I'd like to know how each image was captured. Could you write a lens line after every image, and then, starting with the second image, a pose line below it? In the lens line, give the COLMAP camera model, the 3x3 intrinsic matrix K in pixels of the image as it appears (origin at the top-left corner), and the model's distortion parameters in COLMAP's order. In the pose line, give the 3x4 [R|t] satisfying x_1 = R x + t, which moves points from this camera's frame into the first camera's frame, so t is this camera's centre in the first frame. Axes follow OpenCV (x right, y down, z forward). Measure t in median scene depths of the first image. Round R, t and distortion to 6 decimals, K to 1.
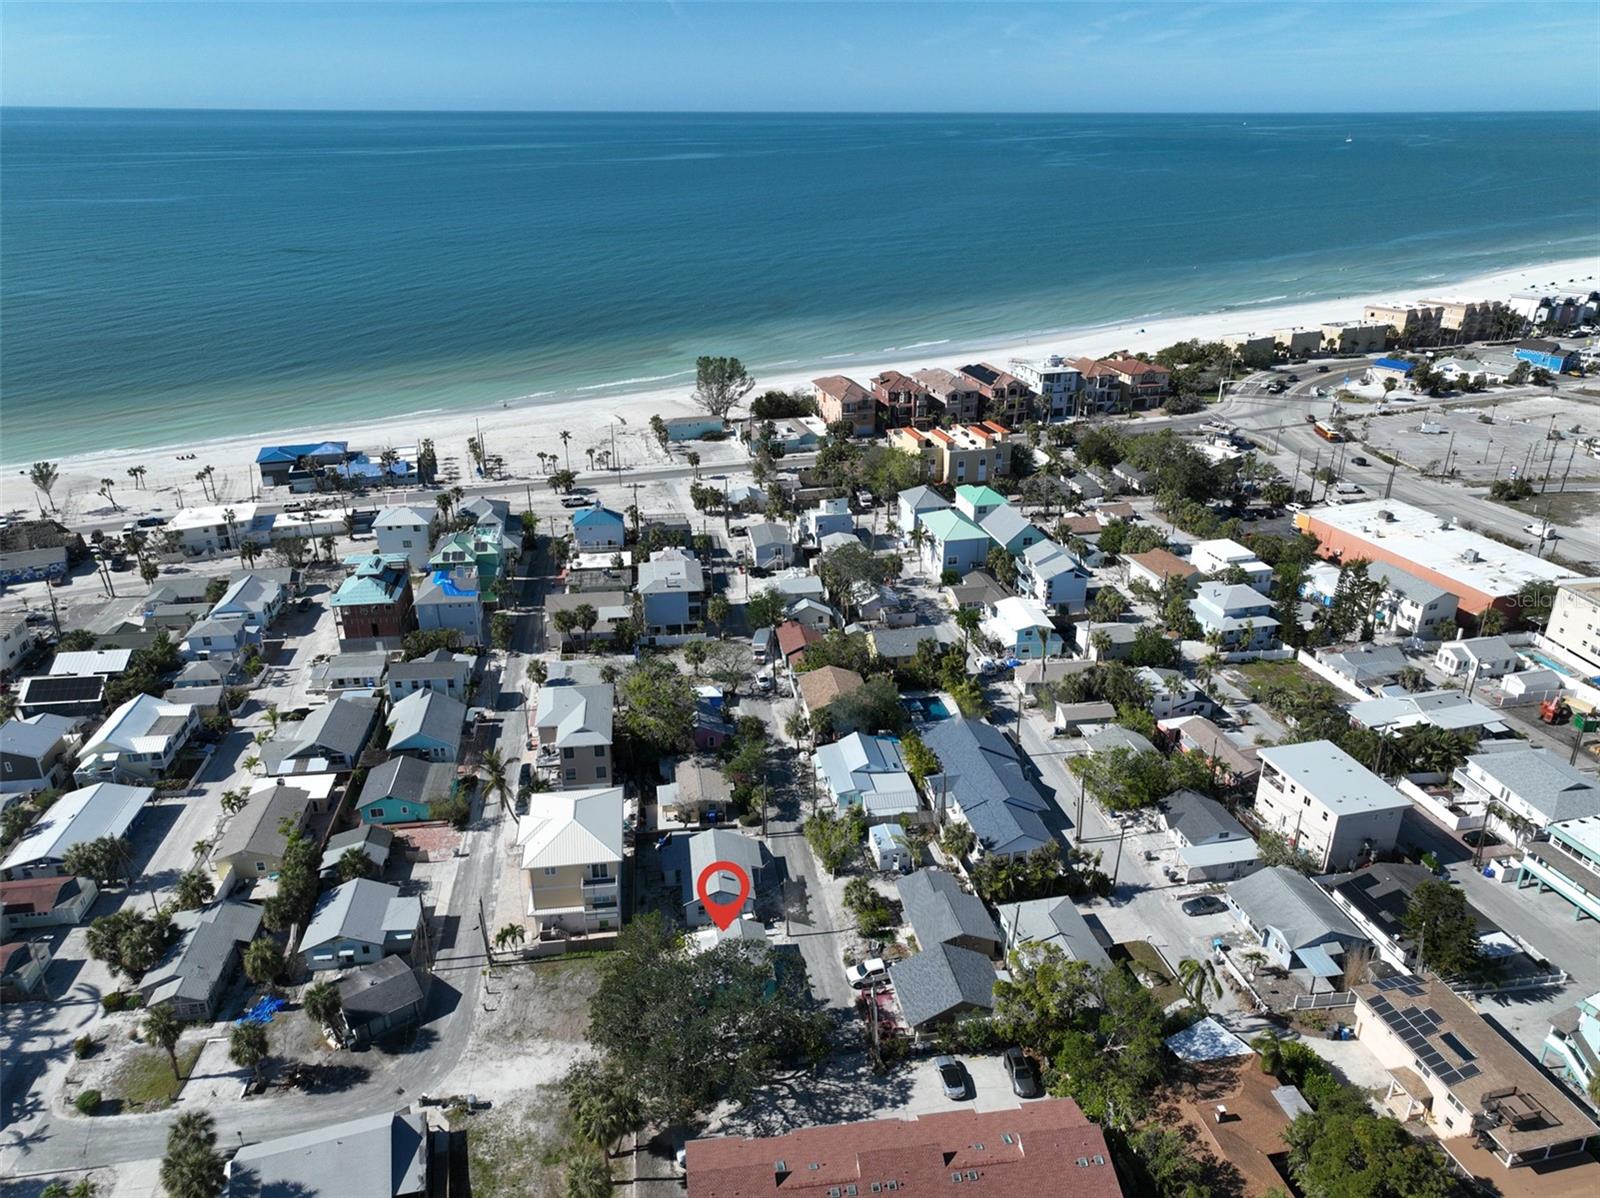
lens RADIAL K [[1113.7, 0, 800.0], [0, 1113.7, 599.0], [0, 0, 1]] dist [0.002139, 0.013055]
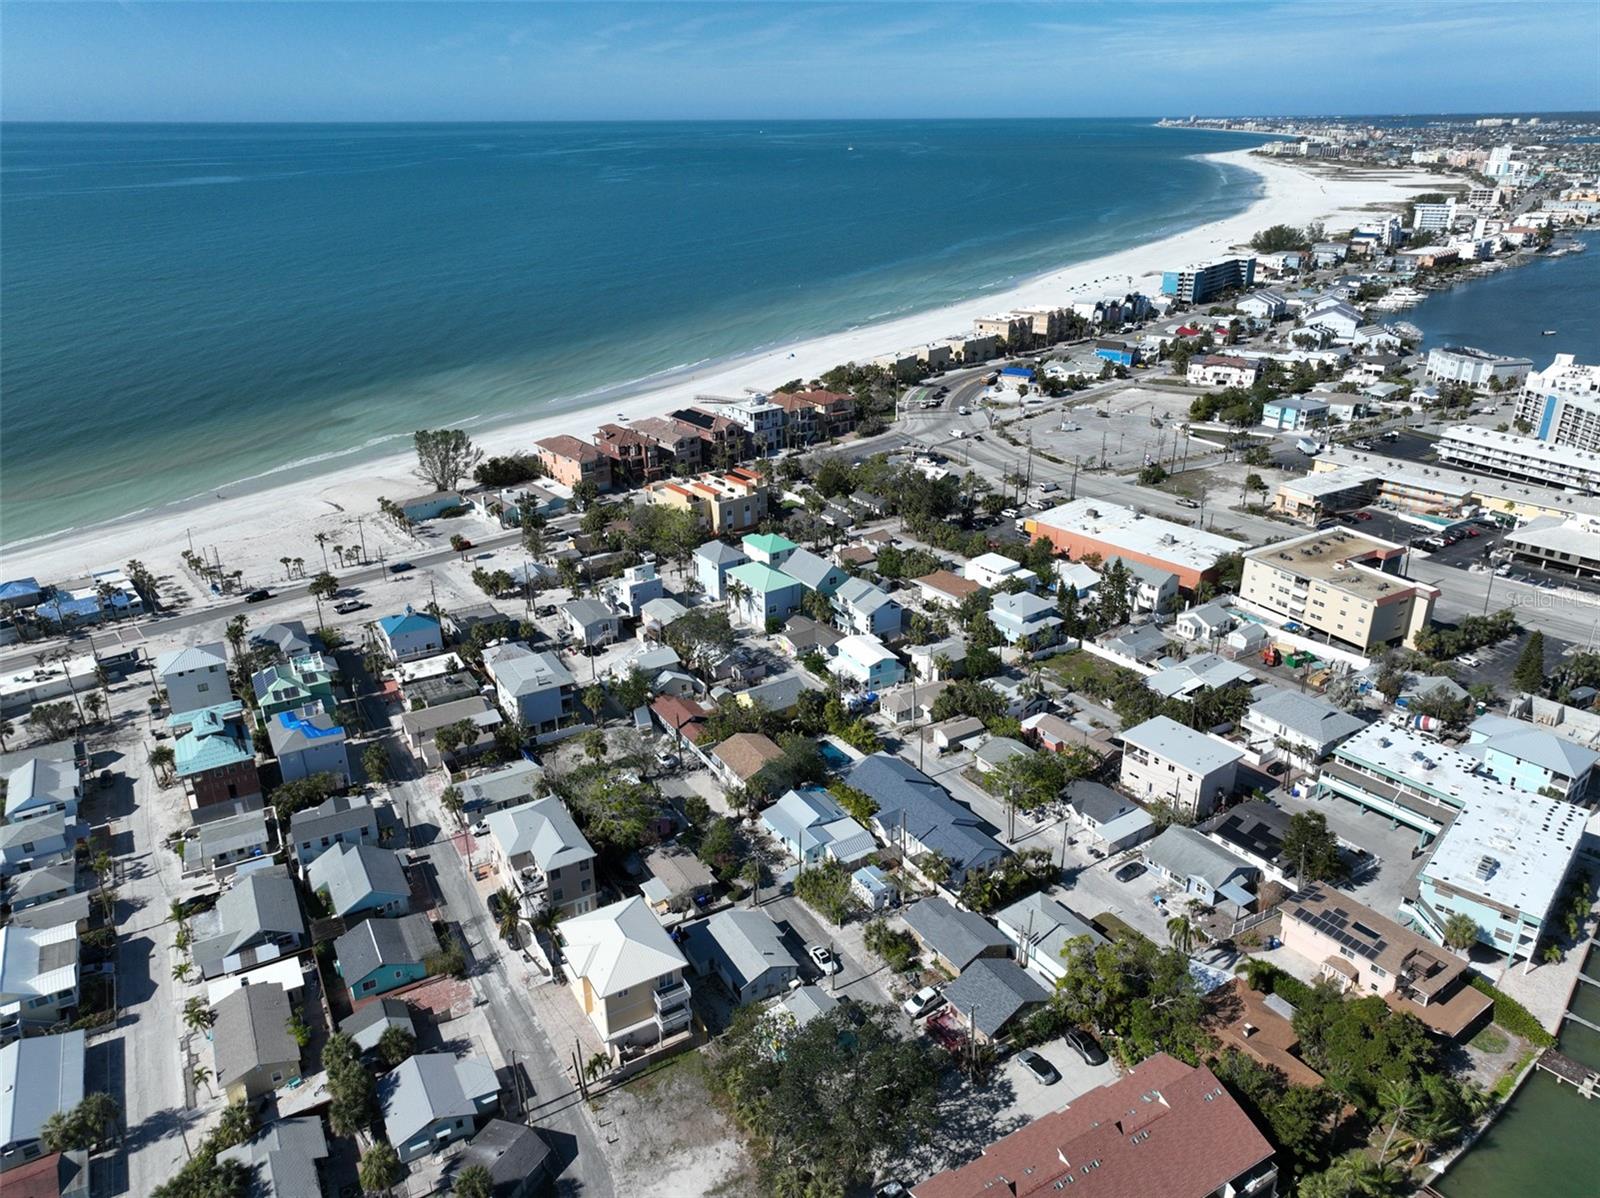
lens RADIAL K [[1113.7, 0, 800.0], [0, 1113.7, 599.0], [0, 0, 1]] dist [0.002139, 0.013055]
pose [[0.925220, -0.158742, 0.344628, -0.236815], [0.161077, 0.986696, 0.022047, -0.072117], [-0.343542, 0.035113, 0.938481, -0.025516]]
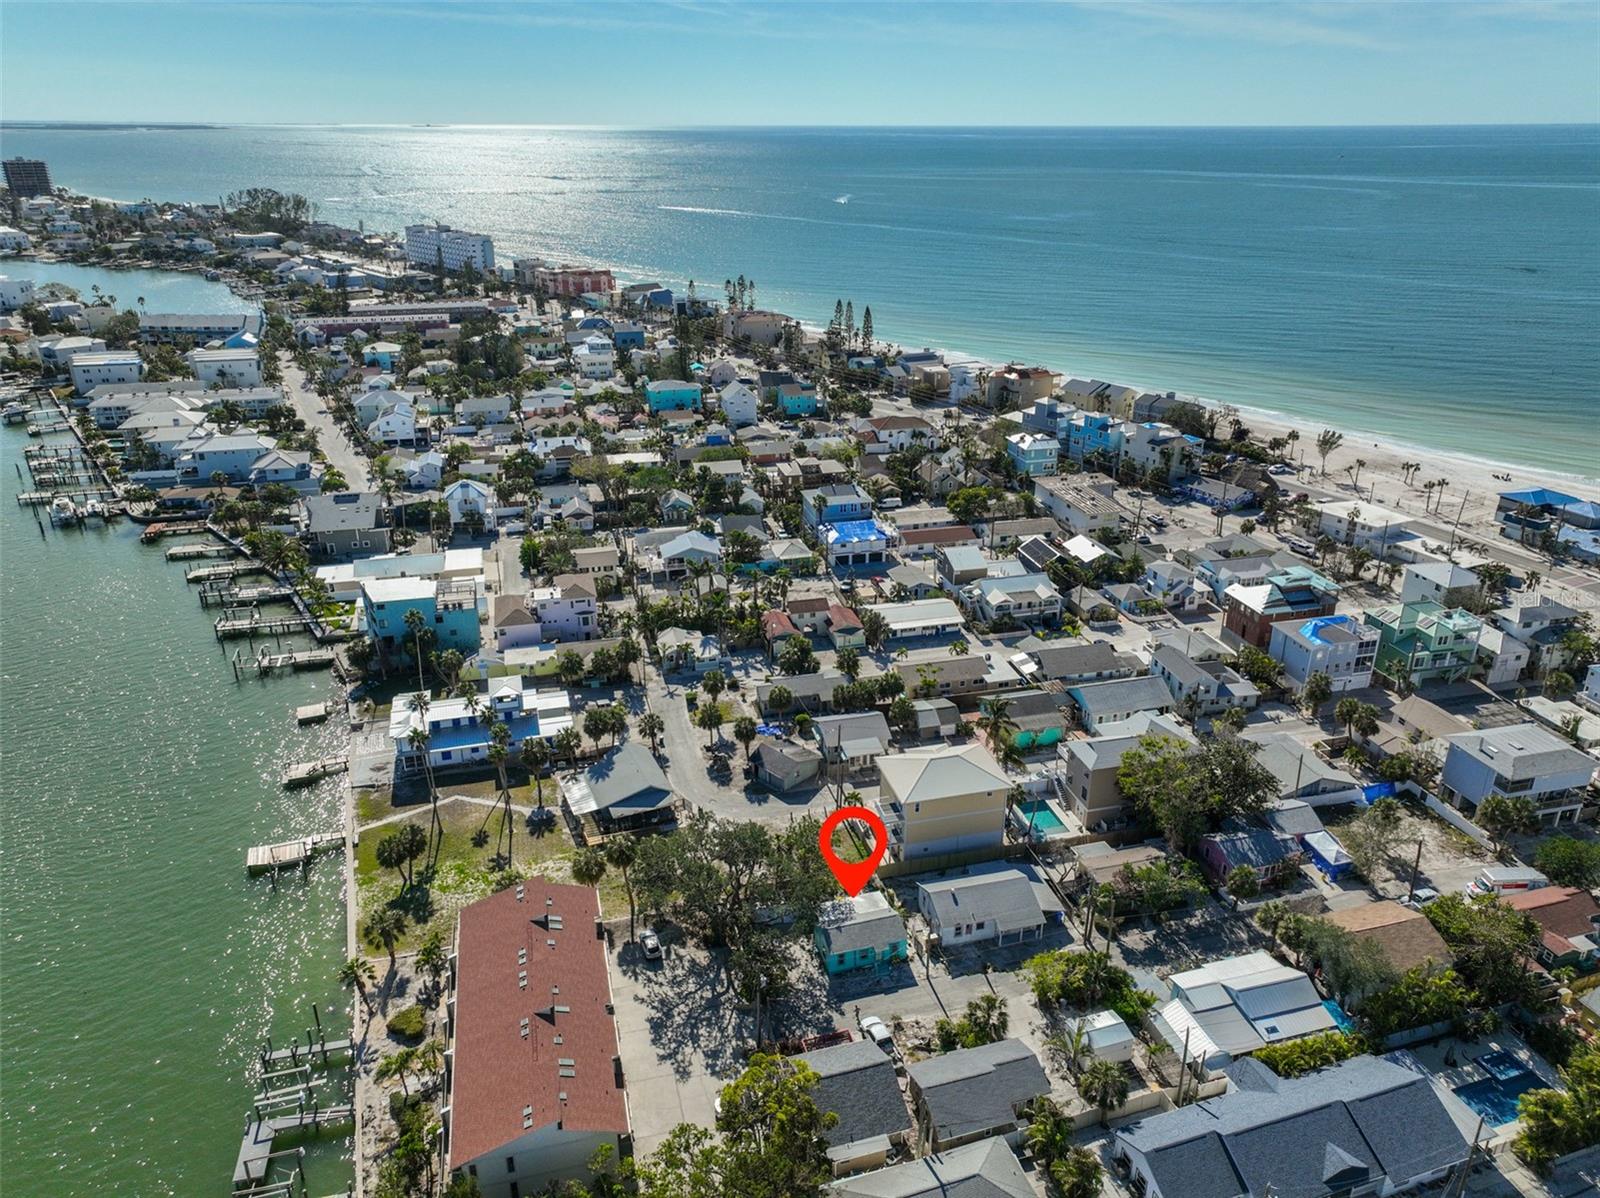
lens RADIAL K [[1113.7, 0, 800.0], [0, 1113.7, 599.0], [0, 0, 1]] dist [0.002139, 0.013055]
pose [[0.116570, 0.387728, -0.914373, 0.475438], [-0.397777, 0.861812, 0.314729, -0.153363], [0.910047, 0.327029, 0.254691, 0.362824]]
